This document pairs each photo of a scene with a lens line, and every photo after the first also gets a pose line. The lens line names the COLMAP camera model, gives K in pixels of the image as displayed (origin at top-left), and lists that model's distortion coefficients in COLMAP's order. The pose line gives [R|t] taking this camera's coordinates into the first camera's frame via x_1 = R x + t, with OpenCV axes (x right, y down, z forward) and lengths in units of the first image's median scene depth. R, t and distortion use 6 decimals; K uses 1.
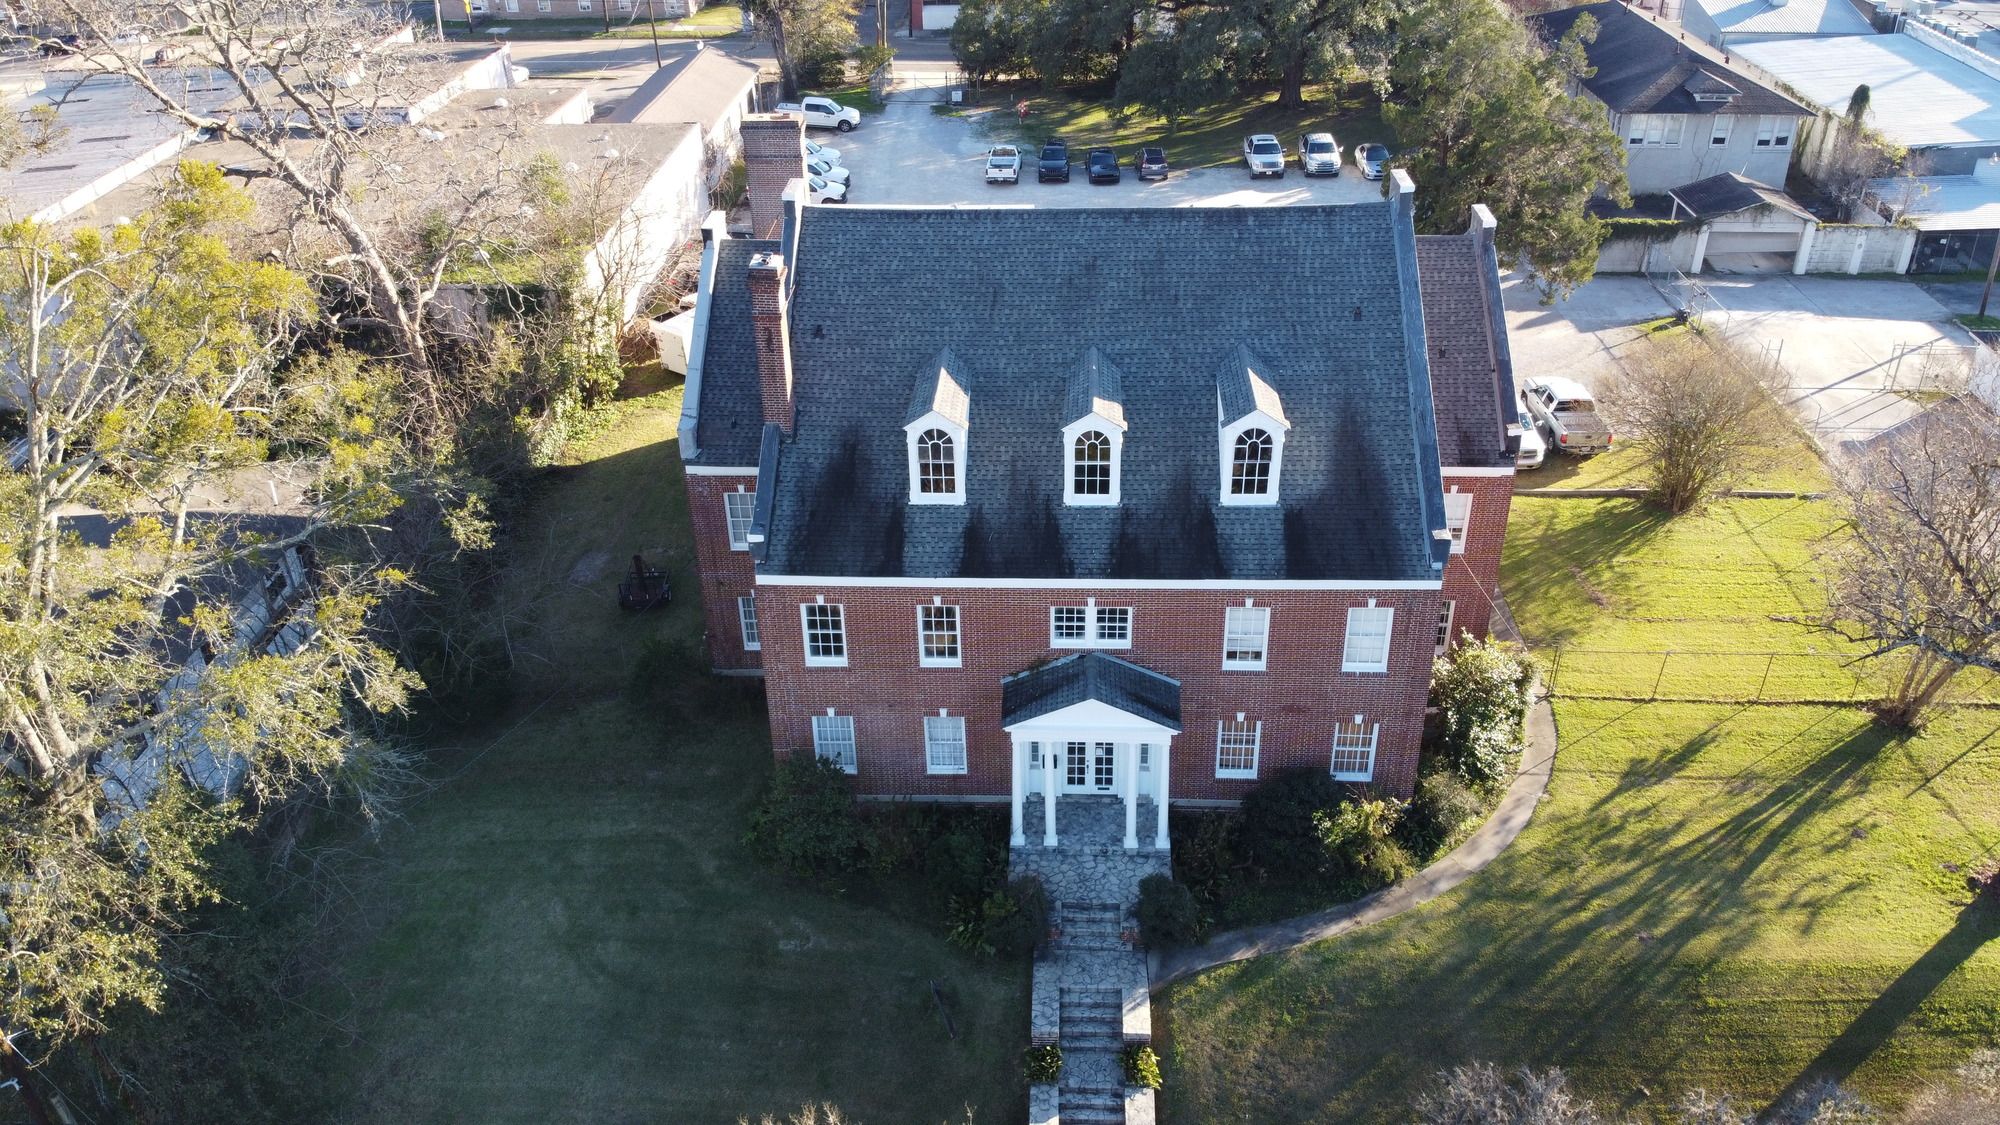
lens RADIAL K [[1484.2, 0, 996.0], [0, 1484.2, 552.5], [0, 0, 1]] dist [0.134480, -0.292629]
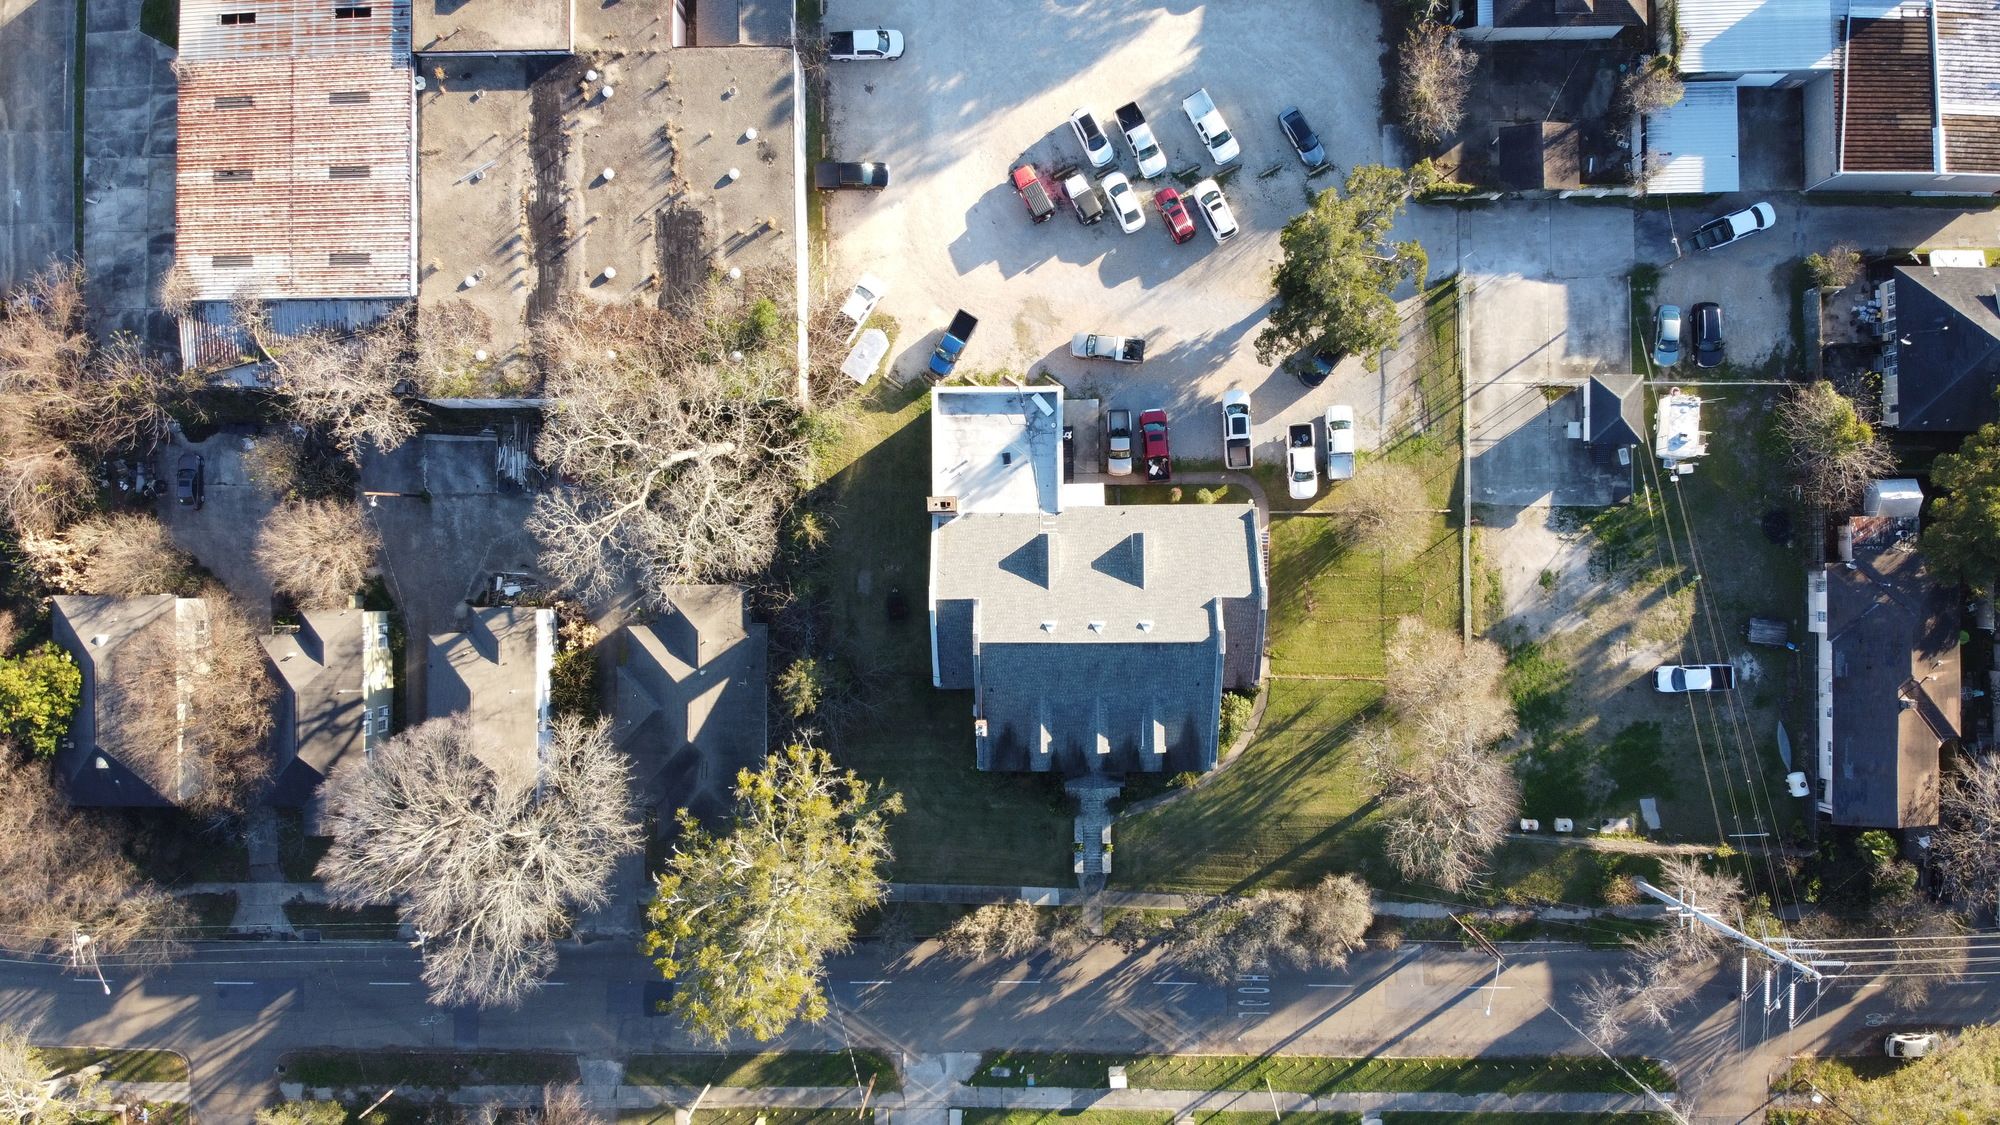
lens RADIAL K [[1542.0, 0, 1008.4], [0, 1542.0, 586.1], [0, 0, 1]] dist [0.195130, -0.487448]
pose [[0.998516, -0.054296, -0.004292, -0.070787], [0.030917, 0.500164, 0.865379, -2.718058], [-0.044840, -0.864227, 0.501100, -0.206878]]
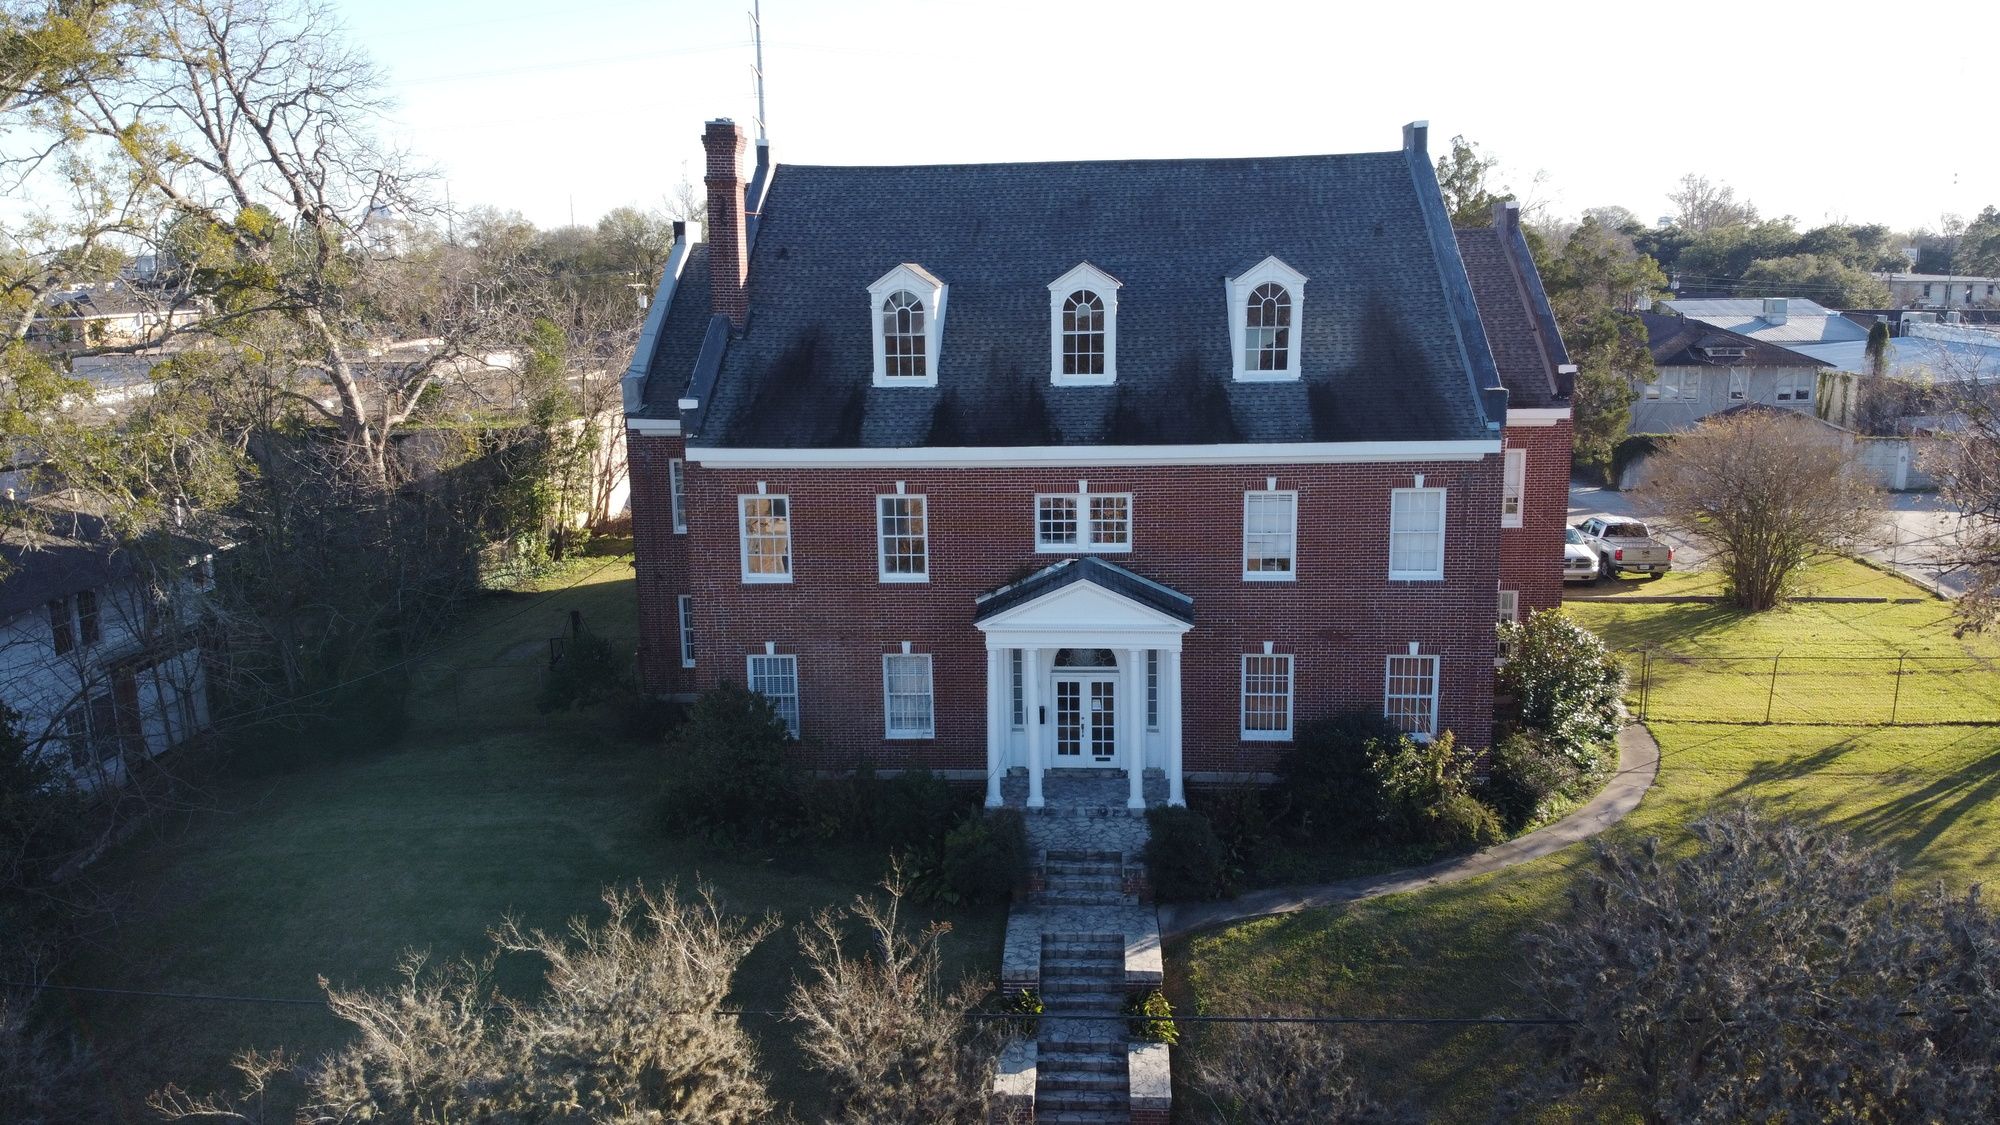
lens RADIAL K [[1473.6, 0, 1000.0], [0, 1473.6, 562.5], [0, 0, 1]] dist [0.134891, -0.271748]
pose [[0.999841, 0.008189, -0.015857, 0.030102], [-0.012871, 0.946369, -0.322832, 0.337346], [0.012363, 0.322985, 0.946323, 0.219545]]
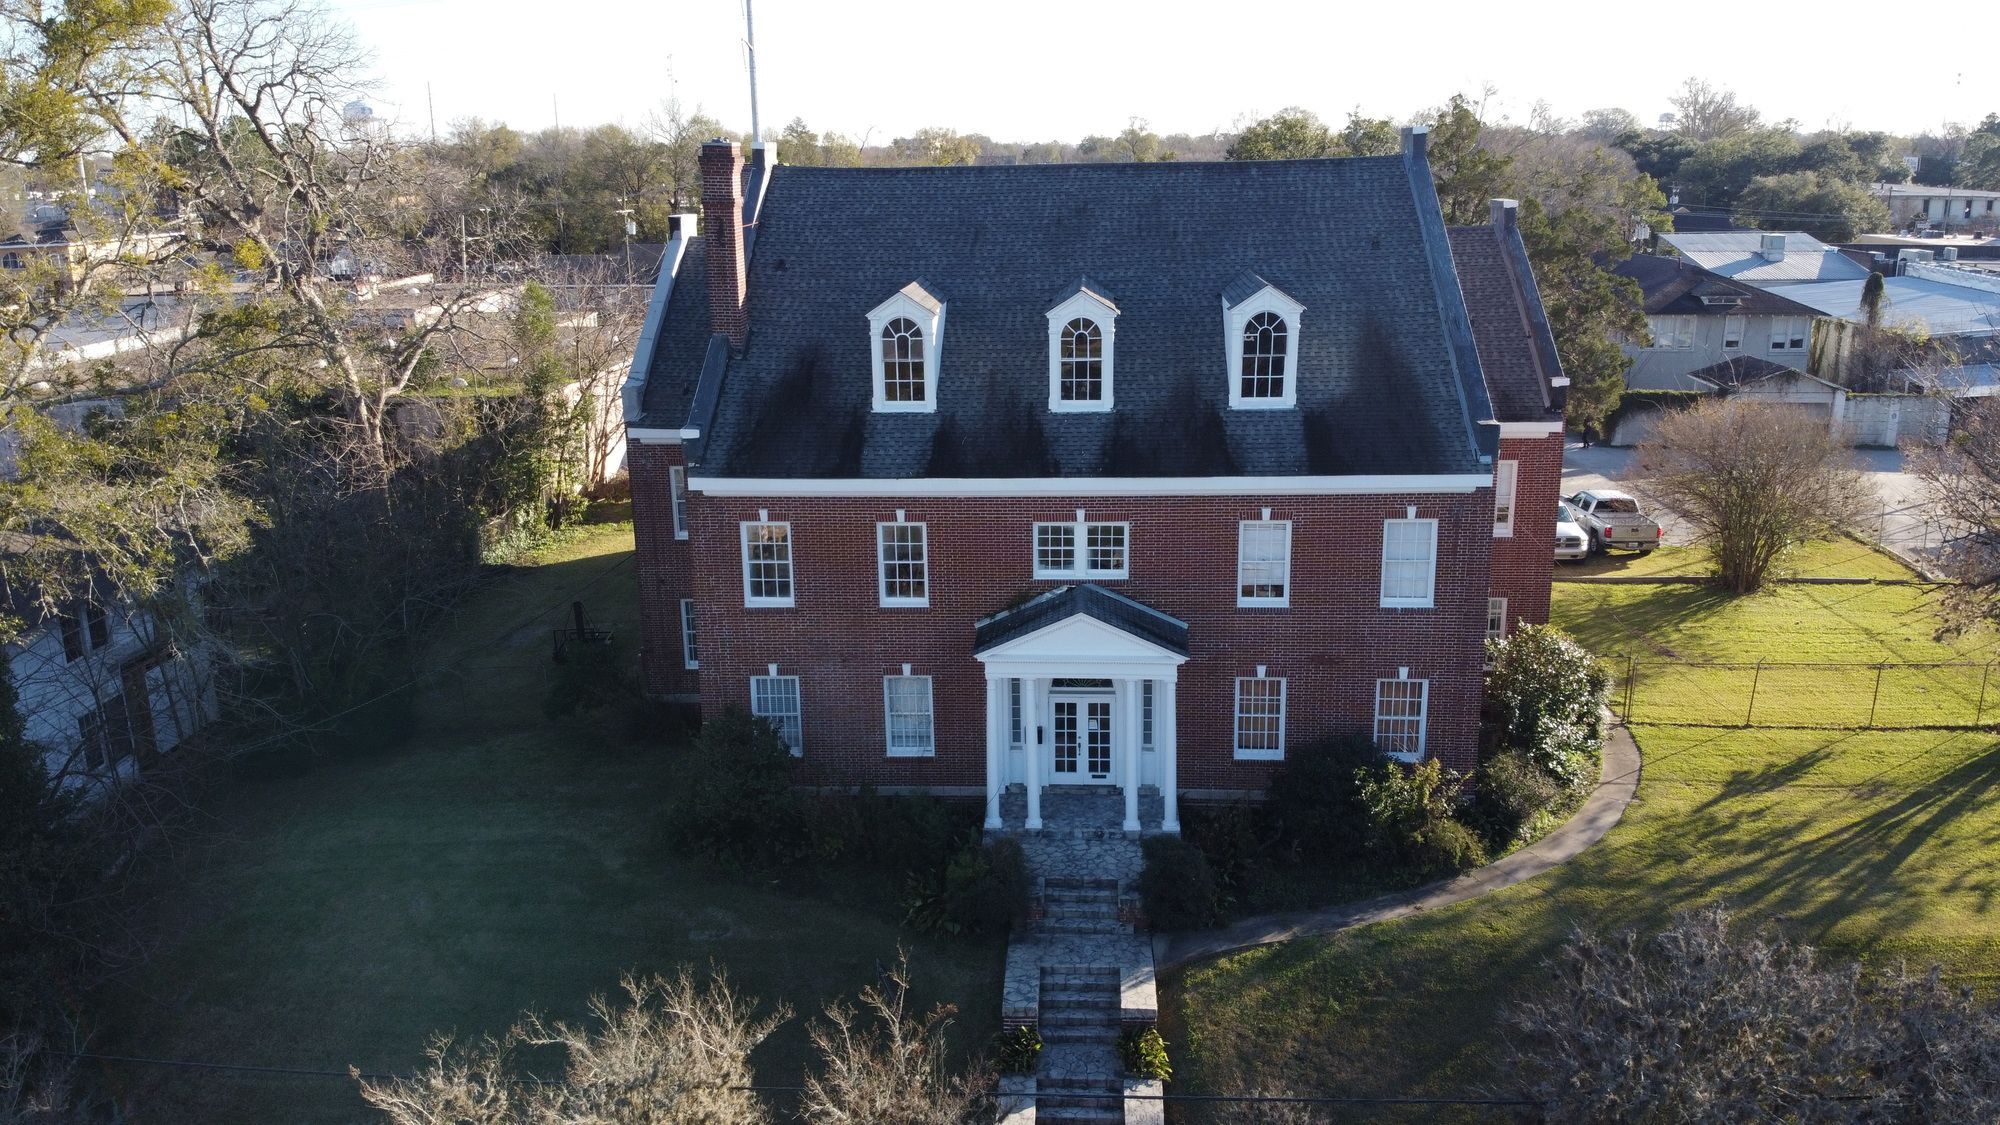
lens RADIAL K [[1473.6, 0, 1000.0], [0, 1473.6, 562.5], [0, 0, 1]] dist [0.134891, -0.271748]
pose [[0.999916, 0.008032, -0.010211, 0.026178], [-0.010405, 0.965776, -0.259170, 0.273662], [0.007779, 0.259255, 0.965778, 0.185986]]
